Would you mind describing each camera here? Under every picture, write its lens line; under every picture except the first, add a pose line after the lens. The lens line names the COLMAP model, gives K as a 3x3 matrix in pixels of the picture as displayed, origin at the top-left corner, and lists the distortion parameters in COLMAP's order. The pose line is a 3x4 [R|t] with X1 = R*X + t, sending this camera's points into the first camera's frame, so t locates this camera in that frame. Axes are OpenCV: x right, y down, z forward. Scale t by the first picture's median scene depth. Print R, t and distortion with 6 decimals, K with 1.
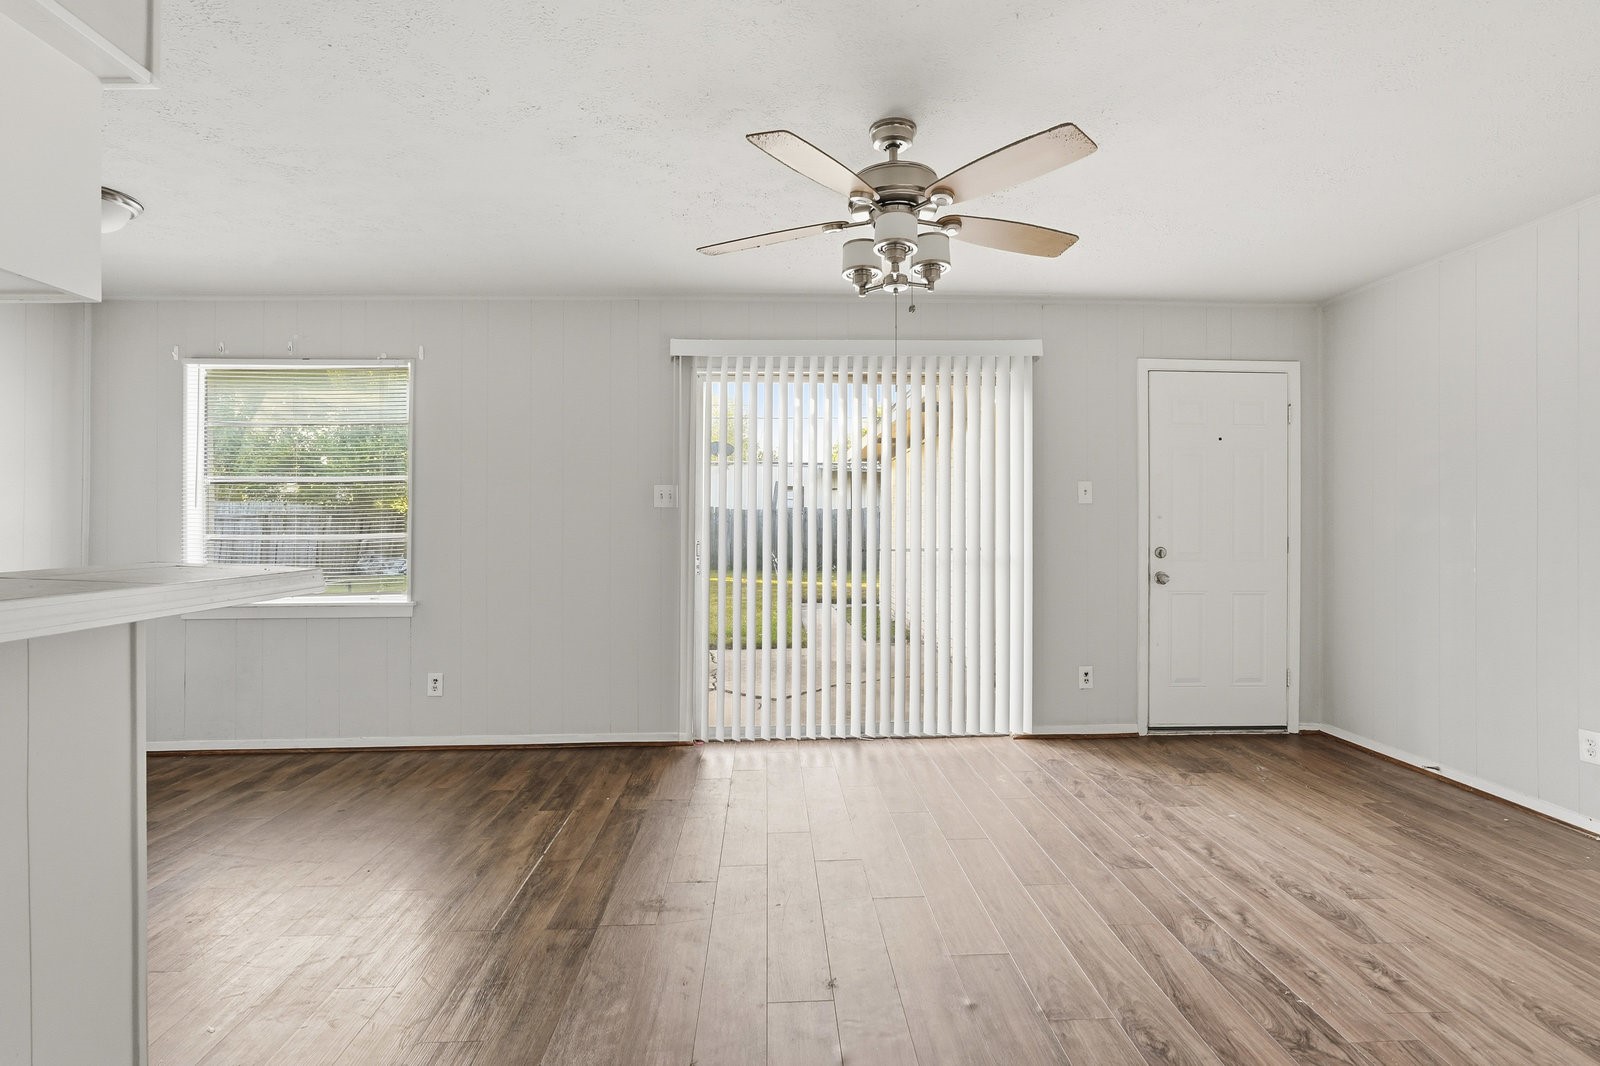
lens RADIAL K [[722.3, 0, 813.4], [0, 722.3, 511.2], [0, 0, 1]] dist [-0.017674, 0.007650]
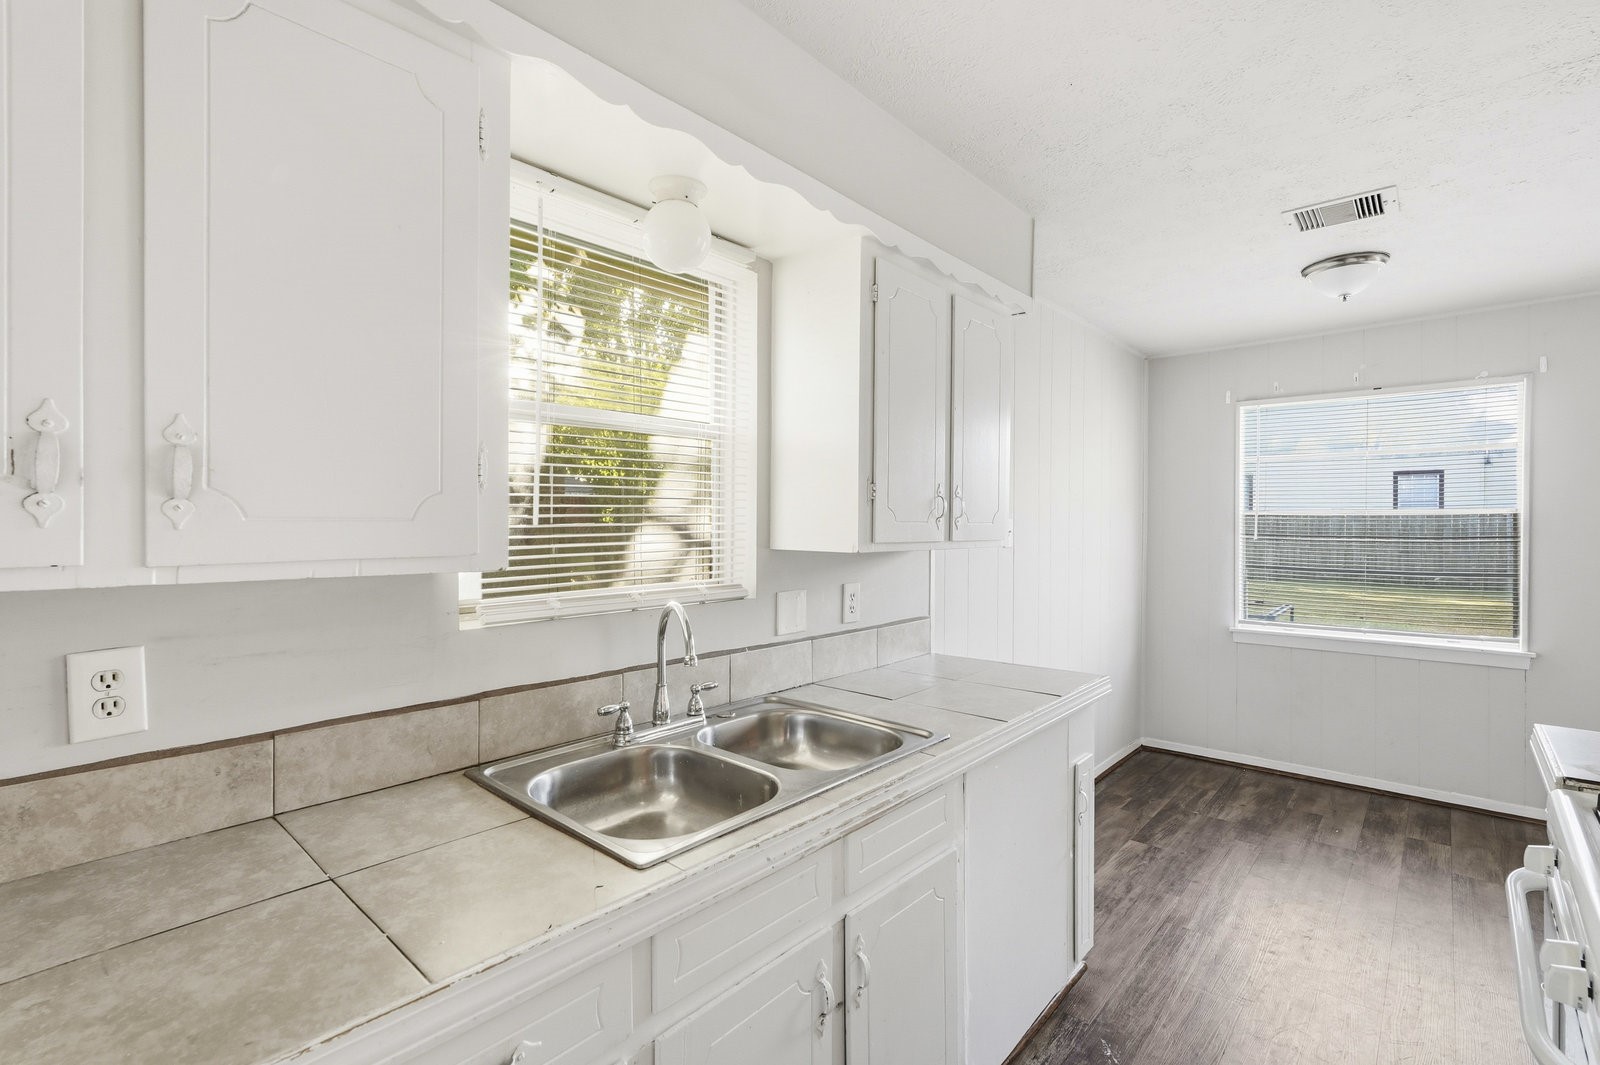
lens RADIAL K [[722.3, 0, 800.9], [0, 722.3, 527.4], [0, 0, 1]] dist [-0.017674, 0.007650]
pose [[0.710024, 0.007499, -0.704137, -0.657755], [0.006877, 0.999822, 0.017582, -0.053893], [0.704144, -0.017326, 0.709846, -0.265438]]
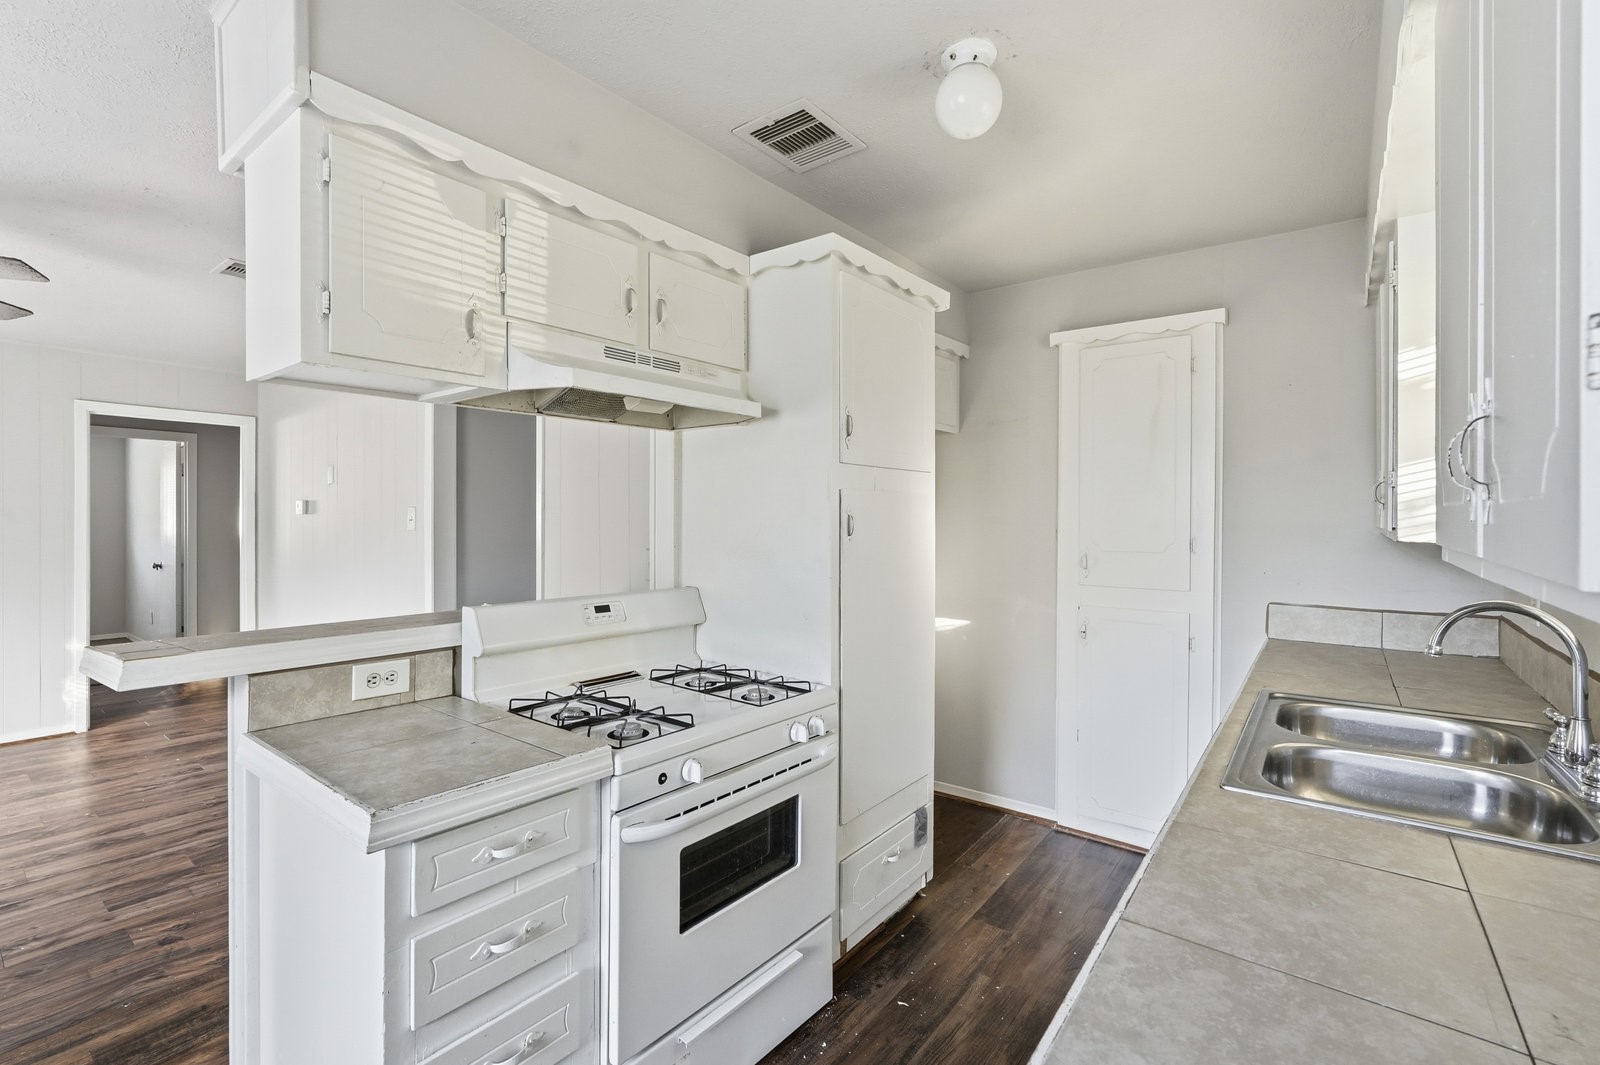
lens RADIAL K [[722.3, 0, 823.0], [0, 722.3, 525.5], [0, 0, 1]] dist [-0.017674, 0.007650]
pose [[-0.767824, -0.009898, 0.640585, -0.995121], [-0.011422, 0.999933, 0.001760, -0.038429], [-0.640559, -0.005966, -0.767885, 0.556113]]
